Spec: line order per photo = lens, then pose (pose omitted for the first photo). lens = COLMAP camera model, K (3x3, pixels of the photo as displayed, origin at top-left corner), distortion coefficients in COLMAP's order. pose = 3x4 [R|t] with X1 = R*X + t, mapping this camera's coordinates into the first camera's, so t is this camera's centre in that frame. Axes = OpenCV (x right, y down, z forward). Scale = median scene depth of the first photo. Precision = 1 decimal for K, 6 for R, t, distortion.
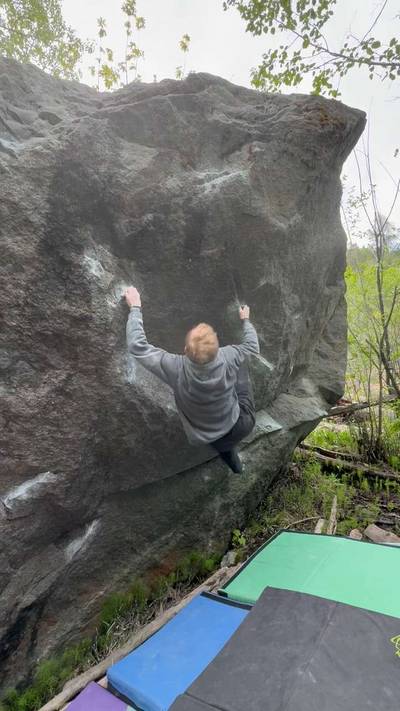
lens RADIAL K [[321.5, 0, 200.0], [0, 321.5, 355.5], [0, 0, 1]] dist [0.001931, 0.000246]
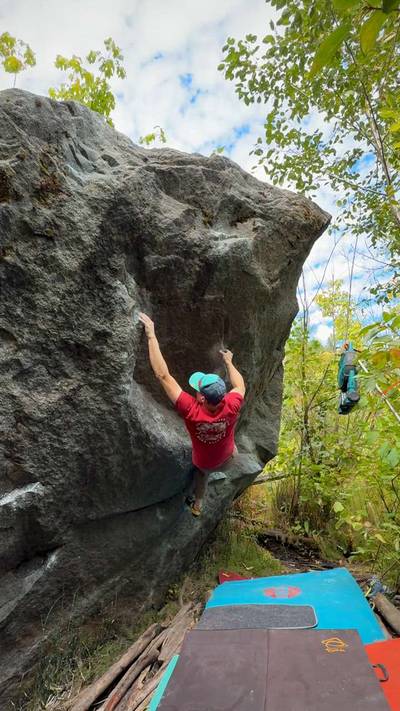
lens RADIAL K [[390.1, 0, 184.0], [0, 390.1, 398.0], [0, 0, 1]] dist [-0.000381, -0.000550]
pose [[0.957443, 0.110860, 0.266481, -0.409622], [-0.085082, 0.990672, -0.106442, 0.204624], [-0.275795, 0.079239, 0.957945, -0.303165]]
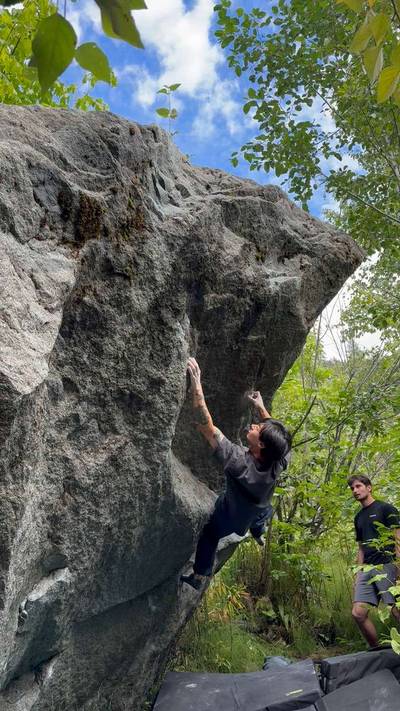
lens RADIAL K [[598.5, 0, 200.0], [0, 598.5, 355.5], [0, 0, 1]] dist [0.184498, -0.369699]
pose [[0.829271, 0.190559, 0.525355, -1.123748], [-0.082238, 0.971446, -0.222553, 0.175536], [-0.552763, 0.141353, 0.821263, -0.468744]]
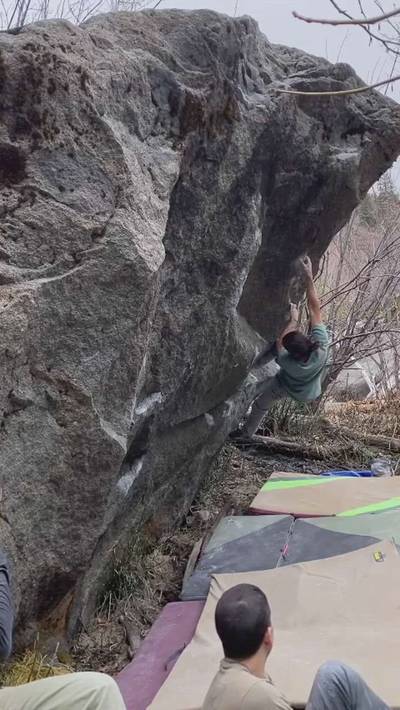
lens RADIAL K [[609.2, 0, 200.0], [0, 609.2, 355.0], [0, 0, 1]] dist [0.120821, -0.279867]
pose [[0.838367, 0.080617, 0.539112, -1.481394], [-0.128475, 0.990364, 0.051695, 0.135173], [-0.529750, -0.112602, 0.840646, -0.705412]]
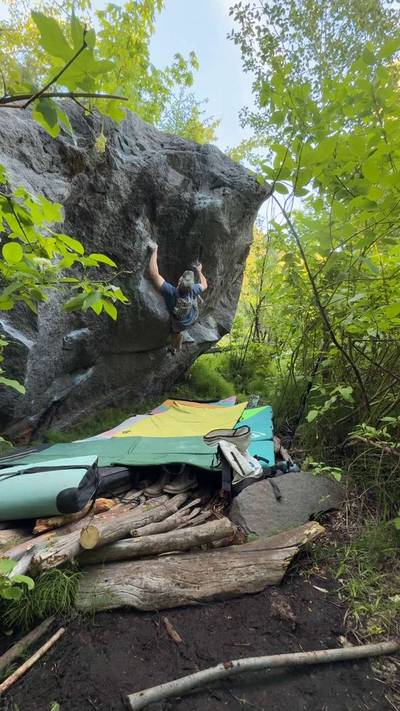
lens RADIAL K [[321.5, 0, 200.0], [0, 321.5, 355.5], [0, 0, 1]] dist [0.001931, 0.000246]
pose [[0.920494, 0.153780, 0.359224, -0.539382], [-0.204110, 0.973146, 0.106427, 0.197370], [-0.333210, -0.171287, 0.927163, -1.000449]]
